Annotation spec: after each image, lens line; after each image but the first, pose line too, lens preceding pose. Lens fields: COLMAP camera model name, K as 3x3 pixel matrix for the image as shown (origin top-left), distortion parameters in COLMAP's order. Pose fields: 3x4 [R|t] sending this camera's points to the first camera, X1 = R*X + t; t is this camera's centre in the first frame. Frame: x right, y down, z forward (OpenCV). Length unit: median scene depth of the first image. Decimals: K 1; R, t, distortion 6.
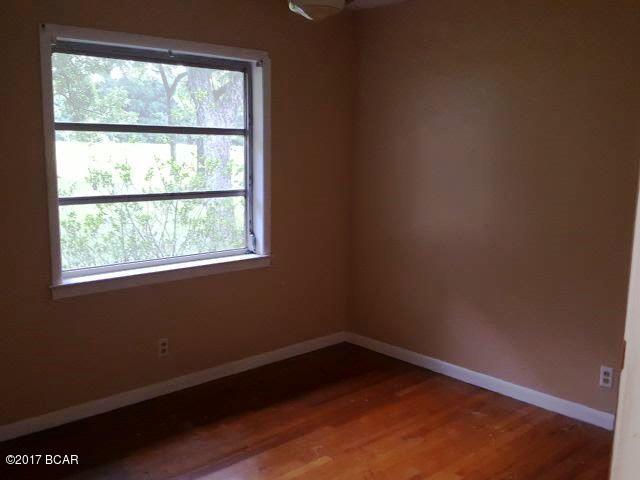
lens RADIAL K [[630.5, 0, 320.0], [0, 630.5, 240.0], [0, 0, 1]] dist [0.004478, -0.008935]
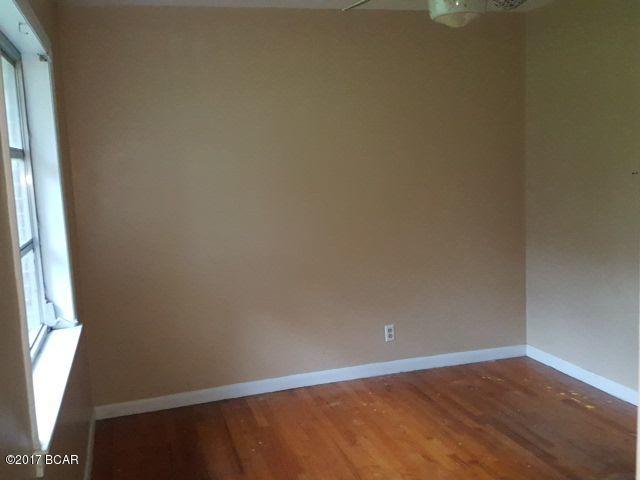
lens RADIAL K [[630.5, 0, 320.0], [0, 630.5, 240.0], [0, 0, 1]] dist [0.004478, -0.008935]
pose [[0.443037, -0.154622, 0.883068, -0.655658], [0.189073, 0.978974, 0.076557, -0.083353], [-0.876339, 0.133046, 0.462957, 0.484152]]
